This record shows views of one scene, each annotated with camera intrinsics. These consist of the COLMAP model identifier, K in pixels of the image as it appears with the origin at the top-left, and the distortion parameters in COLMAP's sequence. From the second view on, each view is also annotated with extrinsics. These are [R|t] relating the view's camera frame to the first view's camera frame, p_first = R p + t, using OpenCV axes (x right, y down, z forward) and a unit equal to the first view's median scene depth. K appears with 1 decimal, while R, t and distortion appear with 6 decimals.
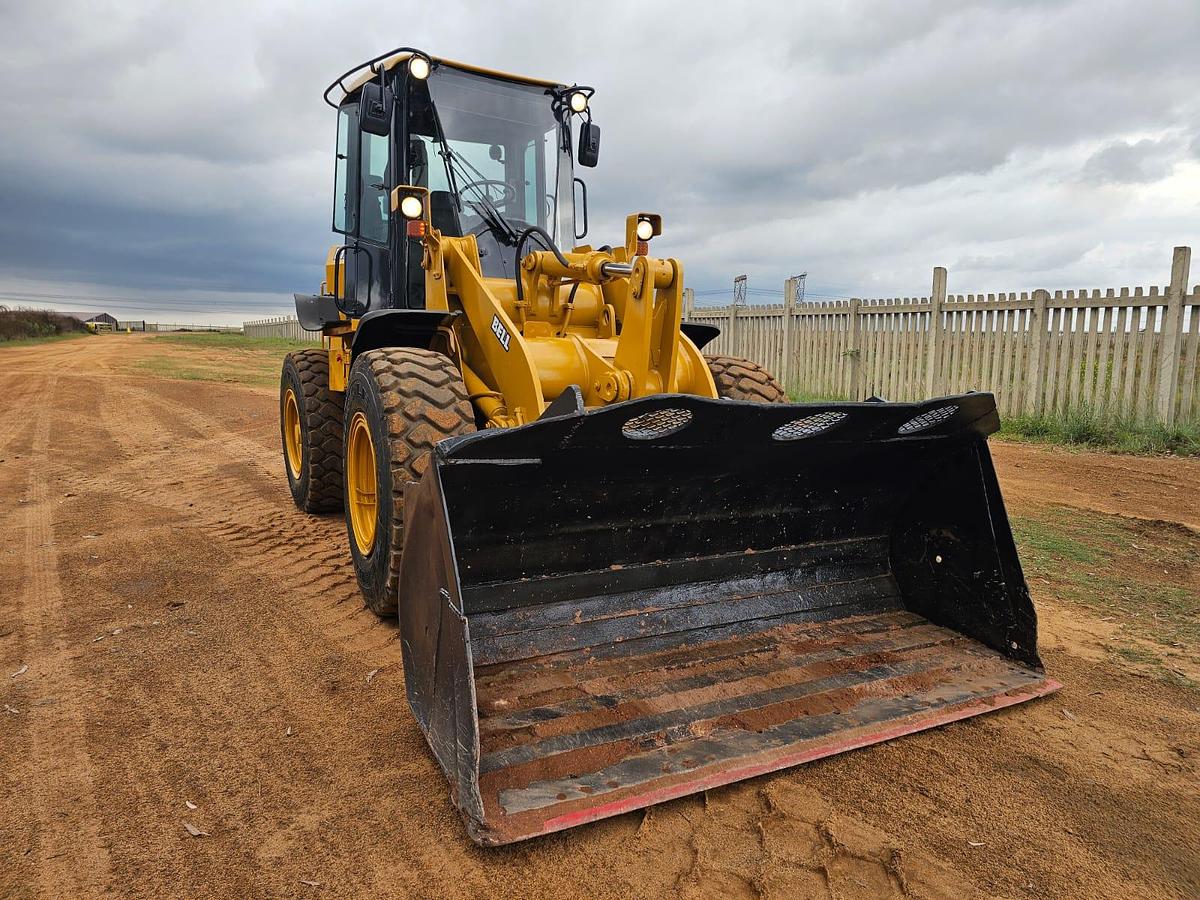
lens RADIAL K [[804.4, 0, 606.0], [0, 804.4, 439.7], [0, 0, 1]] dist [0.054068, -0.044585]
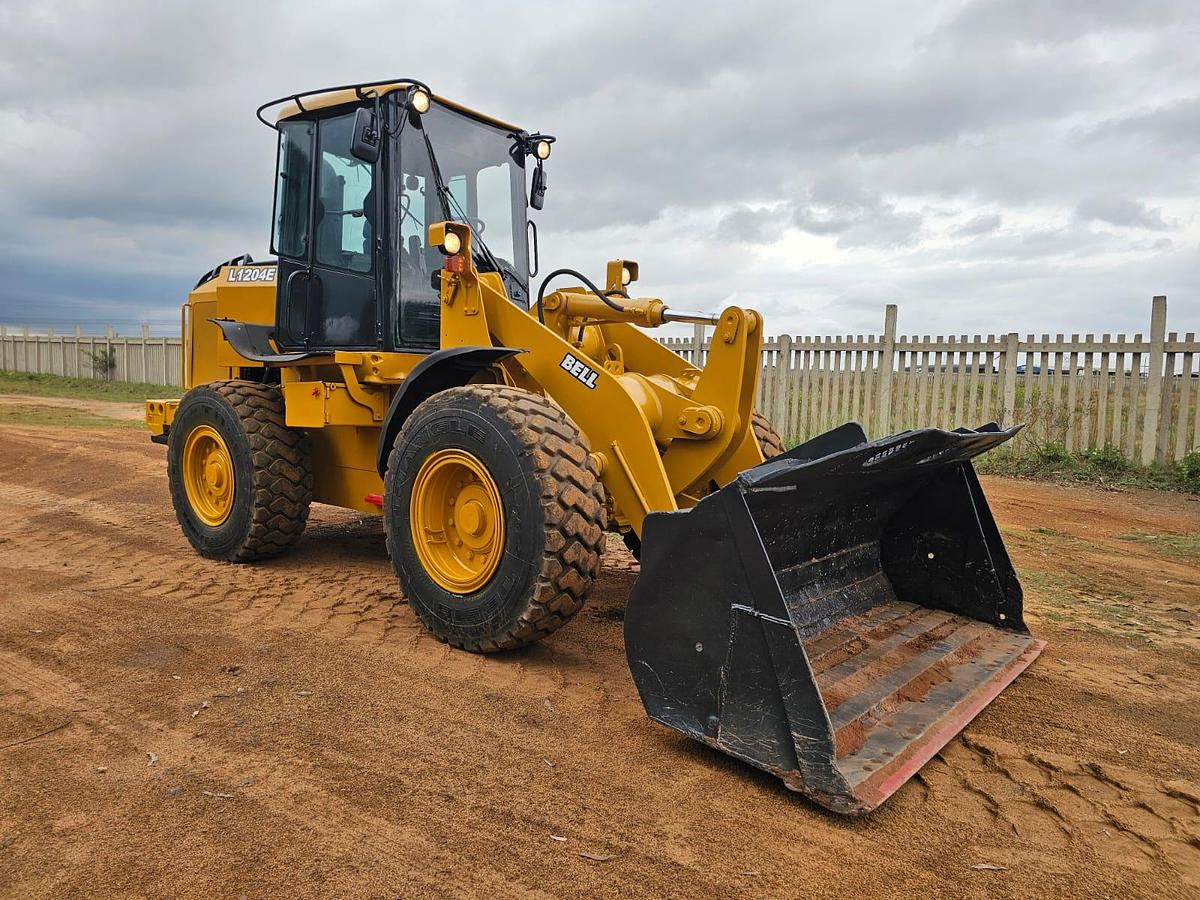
lens RADIAL K [[798.9, 0, 600.0], [0, 798.9, 450.0], [0, 0, 1]] dist [0.058302, -0.048372]
pose [[0.929399, -0.022702, 0.368378, -0.539856], [0.030971, 0.999383, -0.016548, -0.011924], [-0.367775, 0.026789, 0.929529, 0.022506]]
